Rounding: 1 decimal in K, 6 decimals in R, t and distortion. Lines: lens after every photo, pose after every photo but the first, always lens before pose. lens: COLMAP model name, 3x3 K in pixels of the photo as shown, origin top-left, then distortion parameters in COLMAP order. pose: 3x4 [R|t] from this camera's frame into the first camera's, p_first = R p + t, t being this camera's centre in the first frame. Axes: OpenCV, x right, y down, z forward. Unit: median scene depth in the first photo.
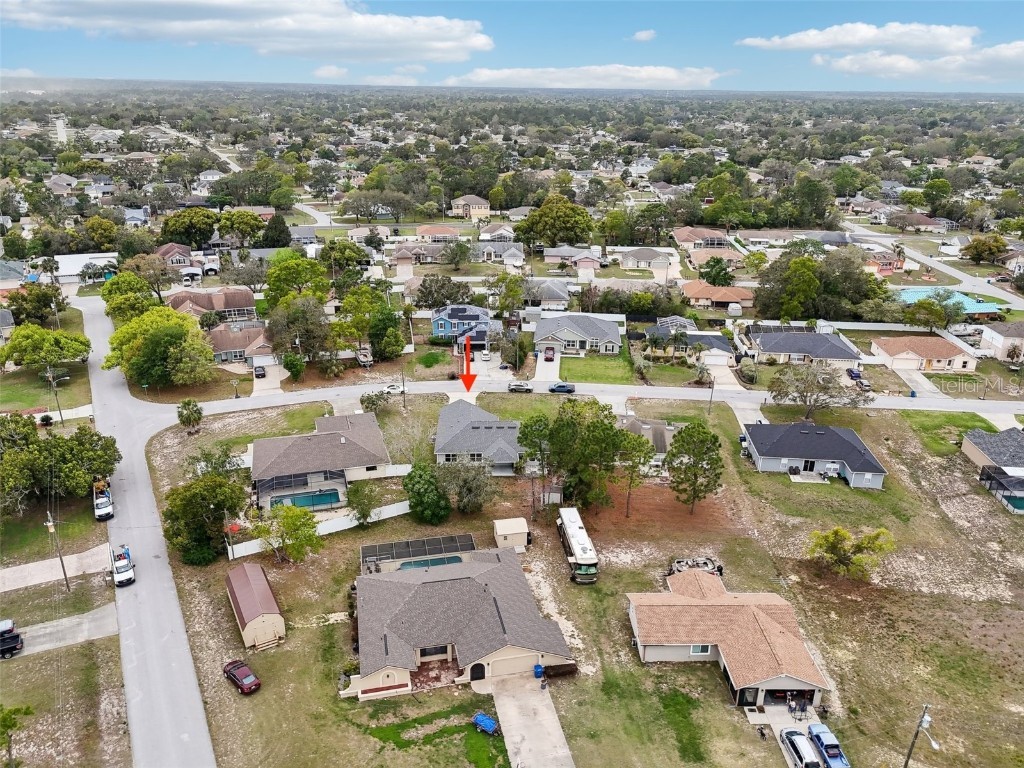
lens RADIAL K [[755.7, 0, 512.0], [0, 755.7, 384.0], [0, 0, 1]] dist [0.096464, -0.121965]
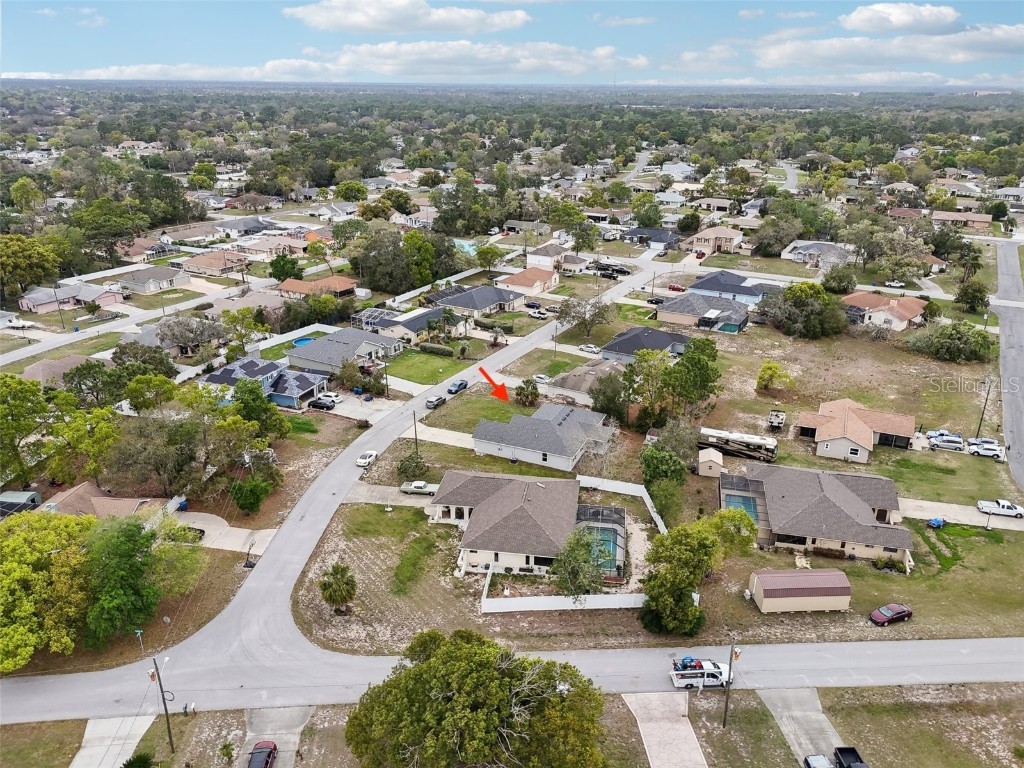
lens RADIAL K [[755.7, 0, 512.0], [0, 755.7, 384.0], [0, 0, 1]] dist [0.096464, -0.121965]
pose [[0.425265, -0.344789, 0.836822, -0.687541], [0.330954, 0.919802, 0.210790, -0.171997], [-0.842389, 0.187308, 0.505269, 0.402832]]
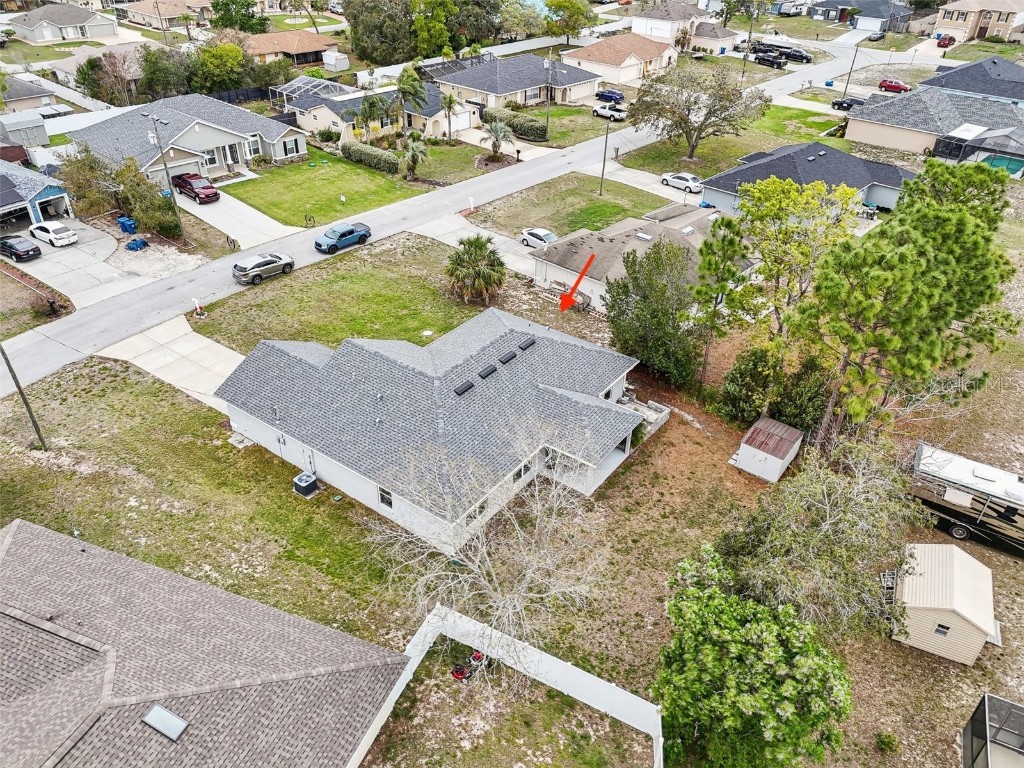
lens RADIAL K [[757.8, 0, 515.8], [0, 757.8, 385.5], [0, 0, 1]] dist [0.048741, -0.036809]
pose [[0.613627, -0.438362, 0.656735, -0.189261], [0.278110, 0.898426, 0.339832, -0.037391], [-0.738997, -0.025886, 0.673211, 0.577674]]
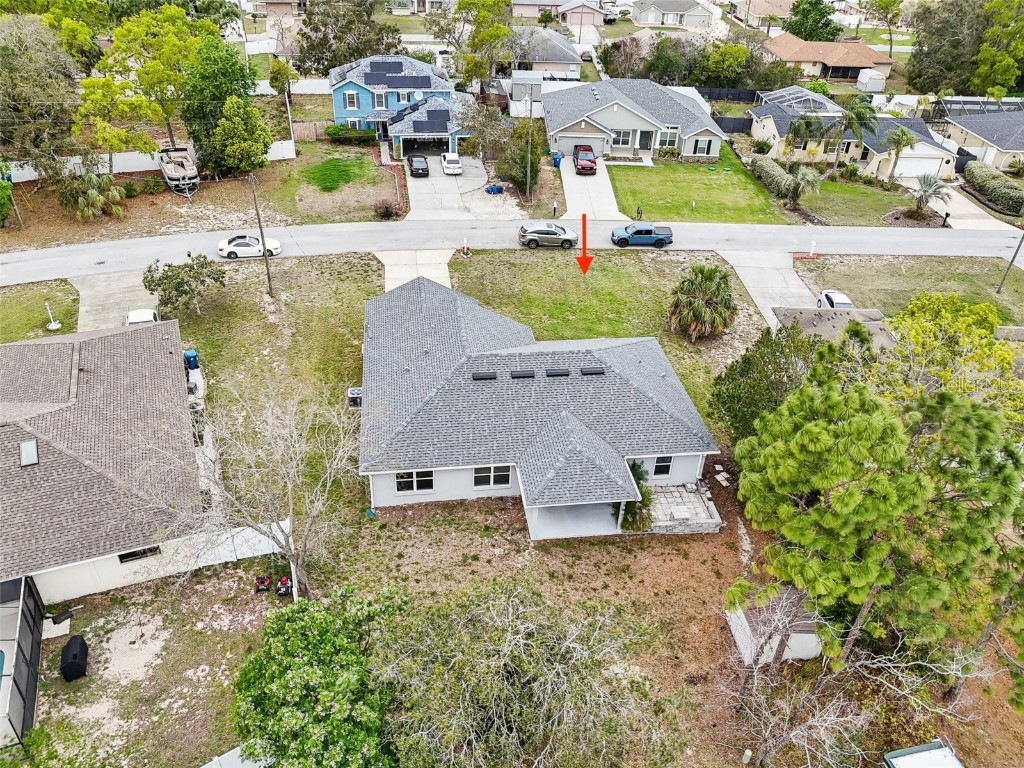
lens RADIAL K [[784.2, 0, 512.0], [0, 784.2, 384.0], [0, 0, 1]] dist [0.080938, -0.112752]
pose [[0.994525, -0.037295, 0.097622, -0.052173], [0.015775, 0.977022, 0.212553, -0.008102], [-0.103306, -0.209850, 0.972261, 0.508501]]
